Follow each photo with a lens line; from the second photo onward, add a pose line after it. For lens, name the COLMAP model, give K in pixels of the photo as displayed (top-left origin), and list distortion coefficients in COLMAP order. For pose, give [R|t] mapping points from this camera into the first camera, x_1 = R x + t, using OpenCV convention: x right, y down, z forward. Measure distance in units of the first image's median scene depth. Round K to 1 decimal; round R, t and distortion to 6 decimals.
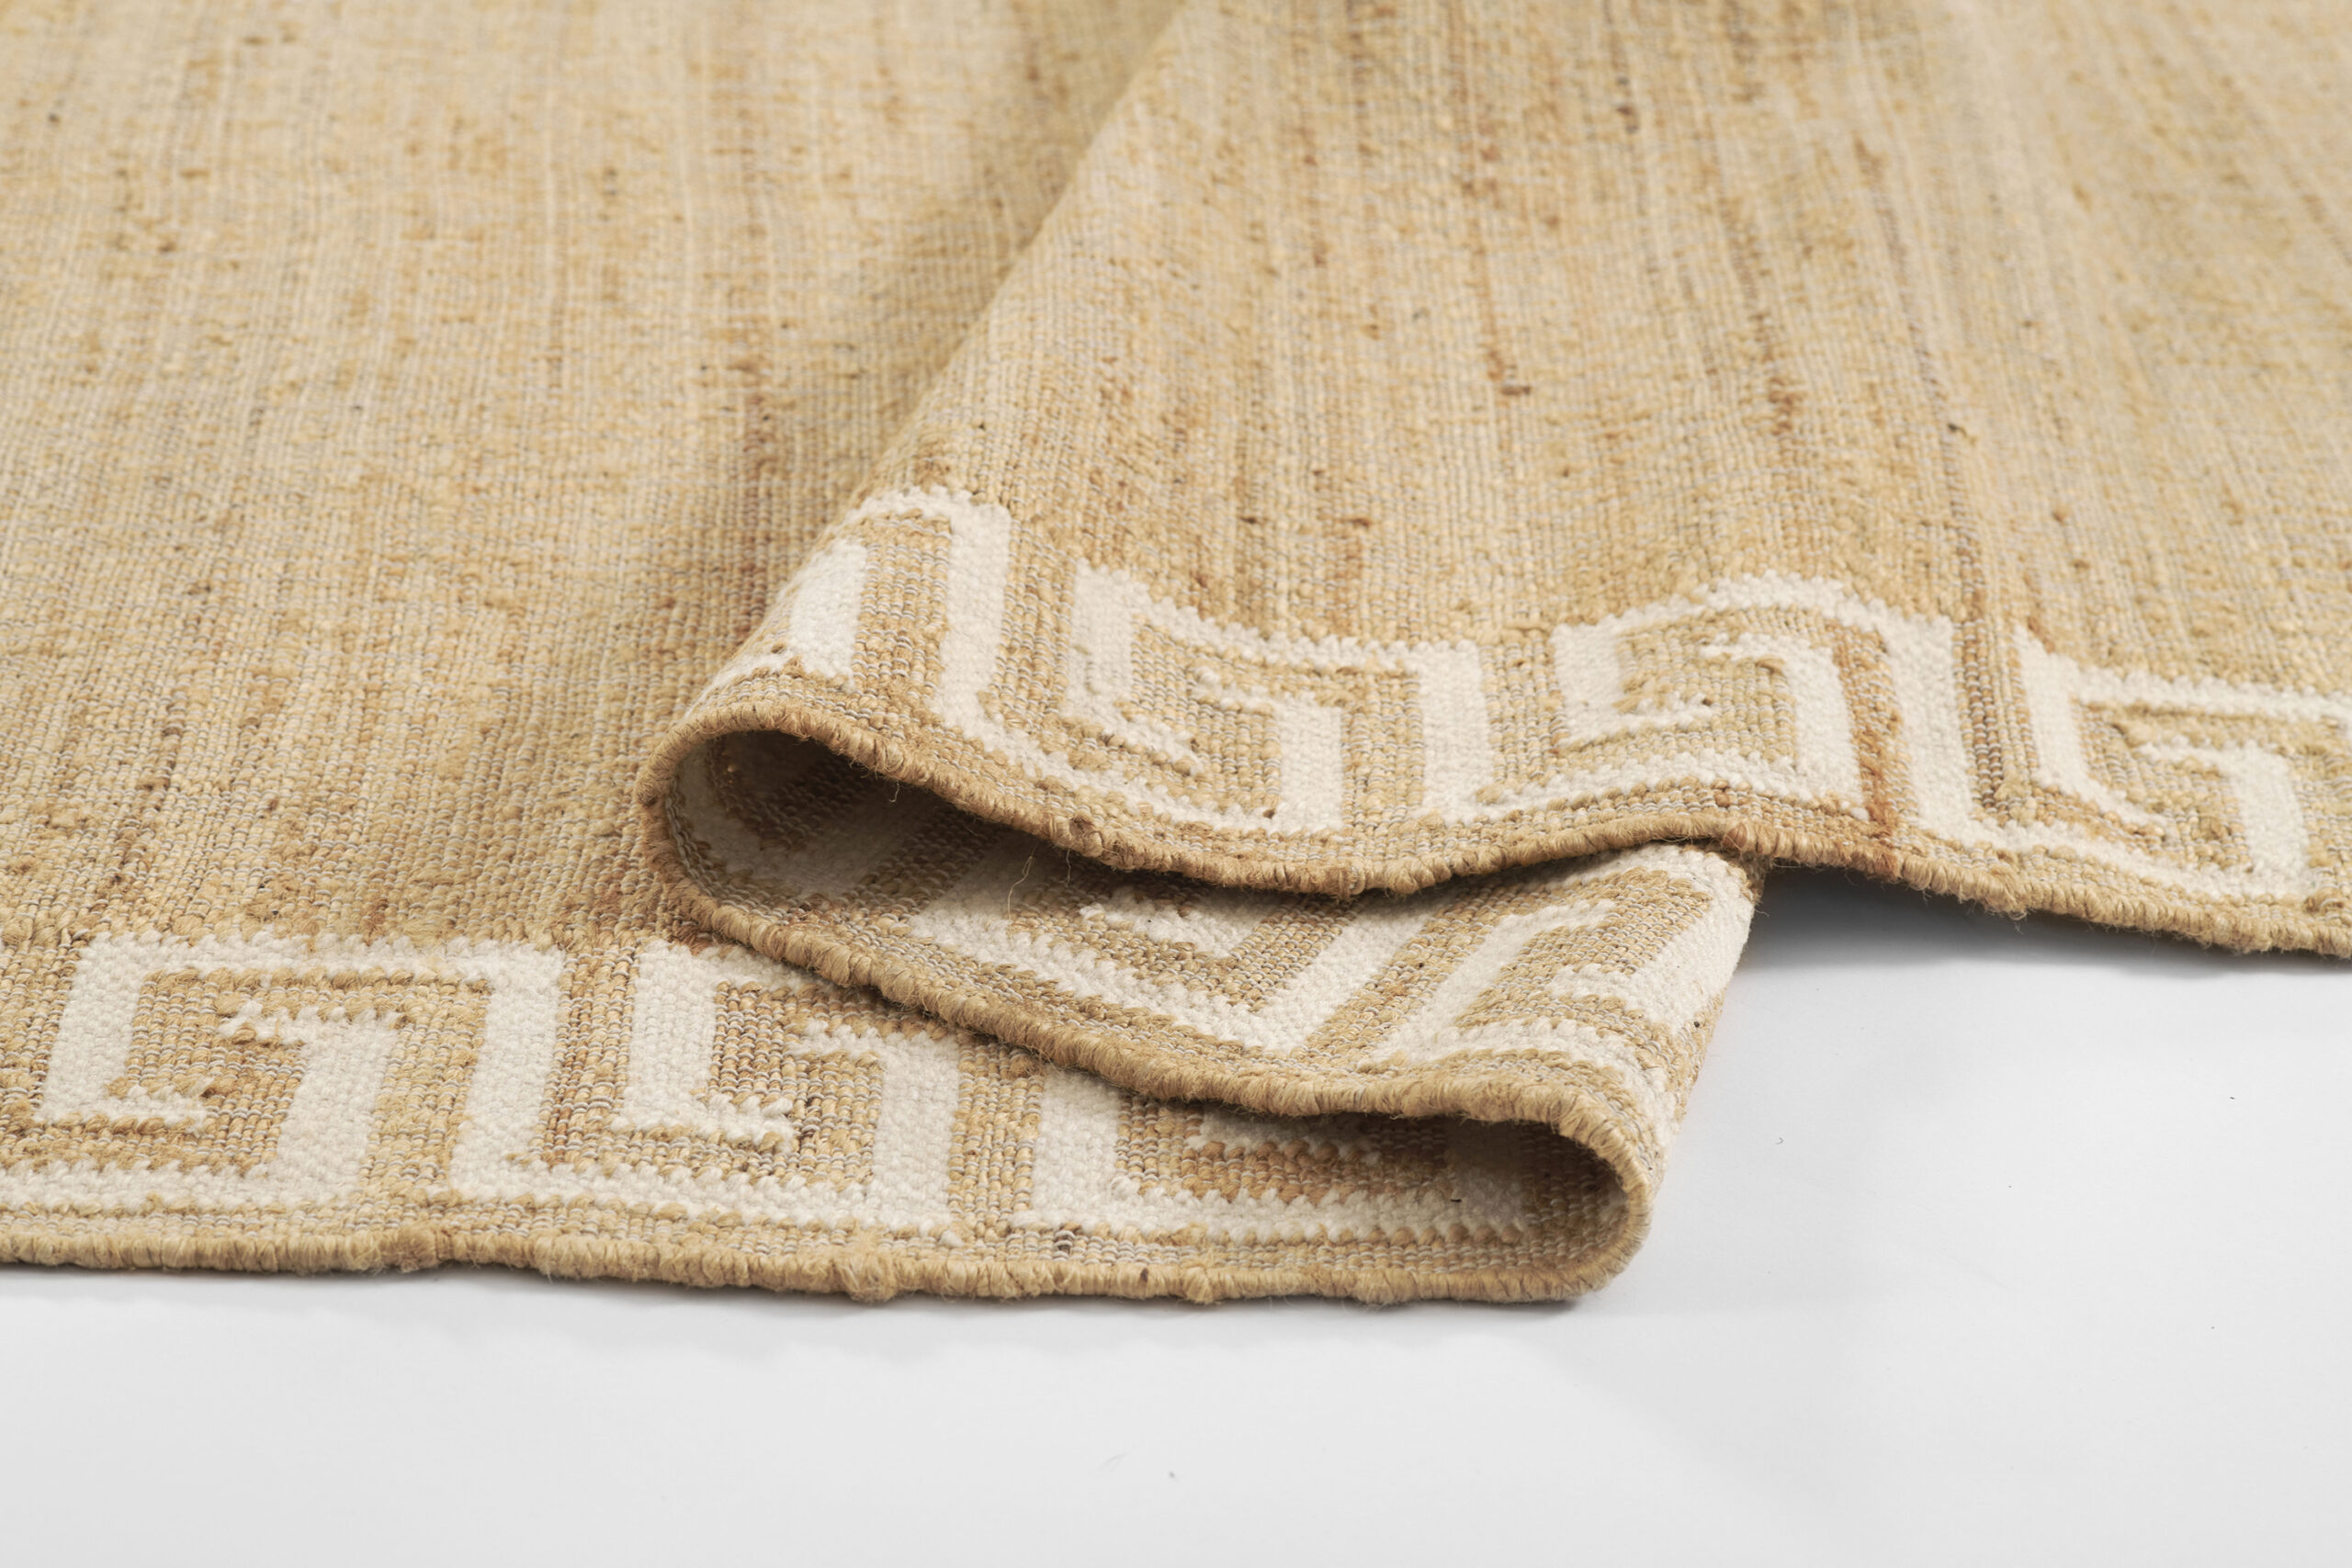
lens RADIAL K [[5790.3, 0, 1176.0], [0, 5790.3, 784.0], [0, 0, 1]] dist [-0.008131, -0.104795]
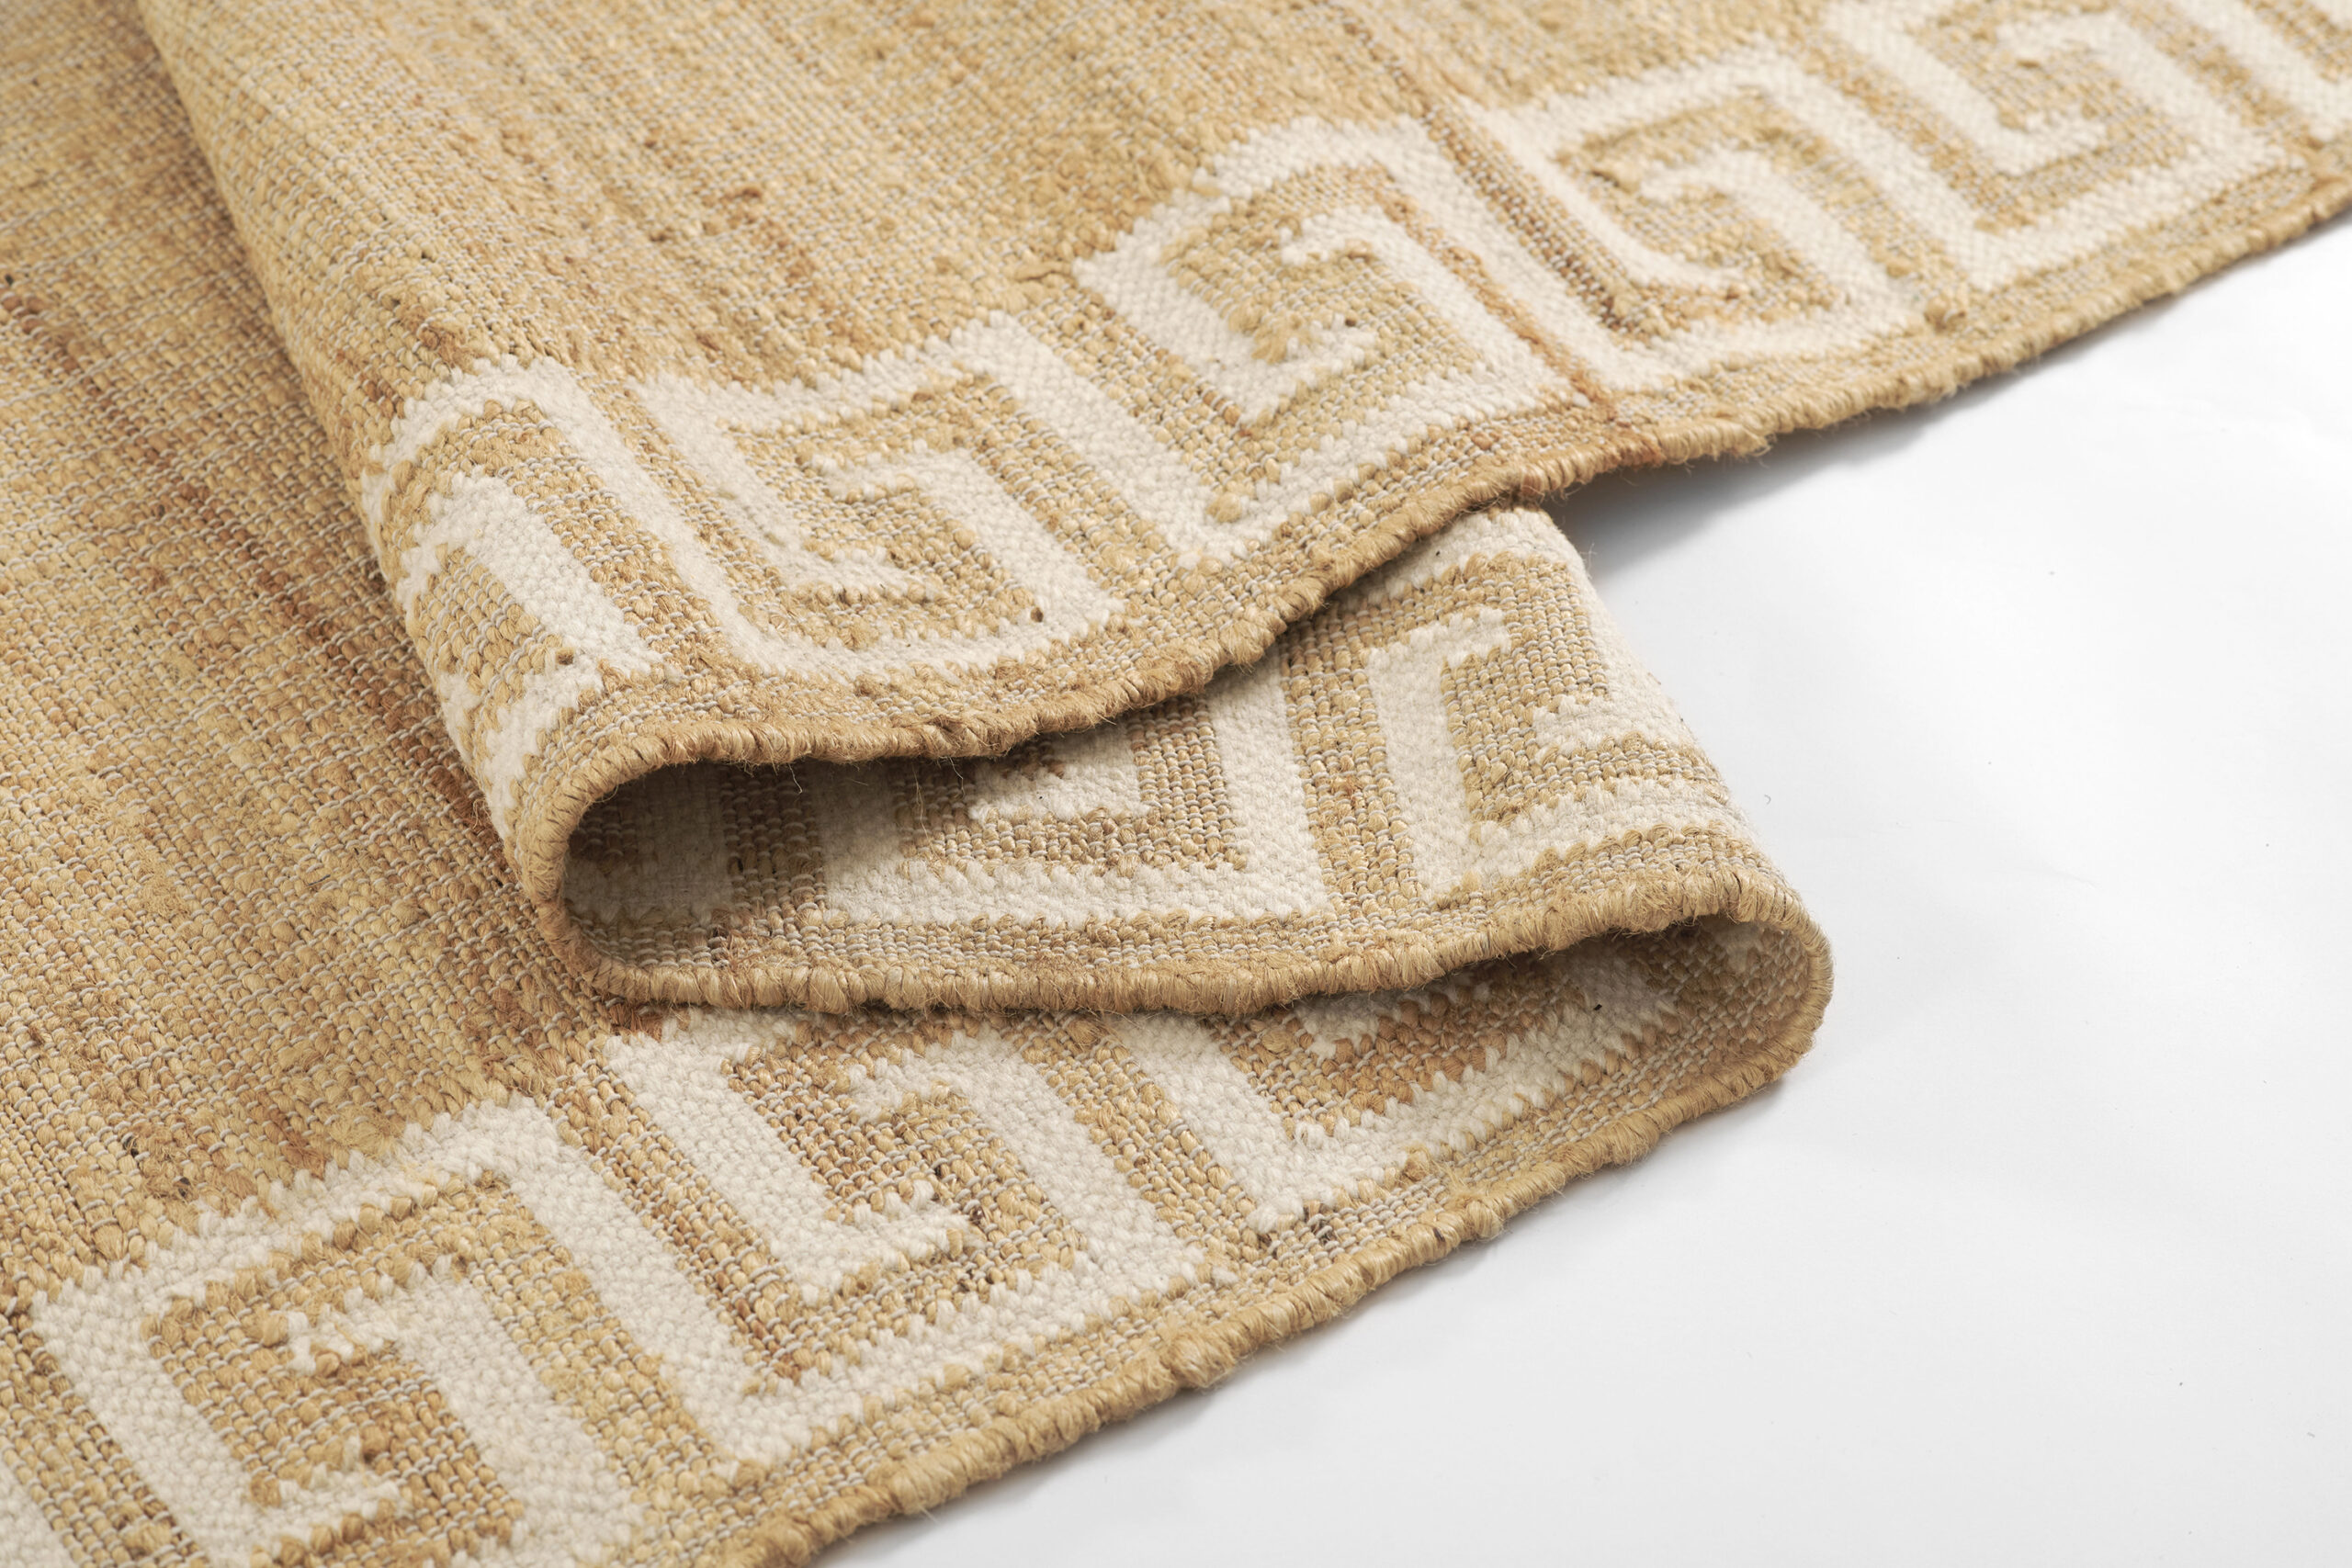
lens RADIAL K [[5719.0, 0, 1176.0], [0, 5719.0, 784.0], [0, 0, 1]] dist [-0.010405, -0.425854]
pose [[0.823743, -0.369353, 0.430147, -0.373580], [0.243845, 0.915731, 0.319337, -0.260313], [-0.511847, -0.158162, 0.844392, 0.241245]]
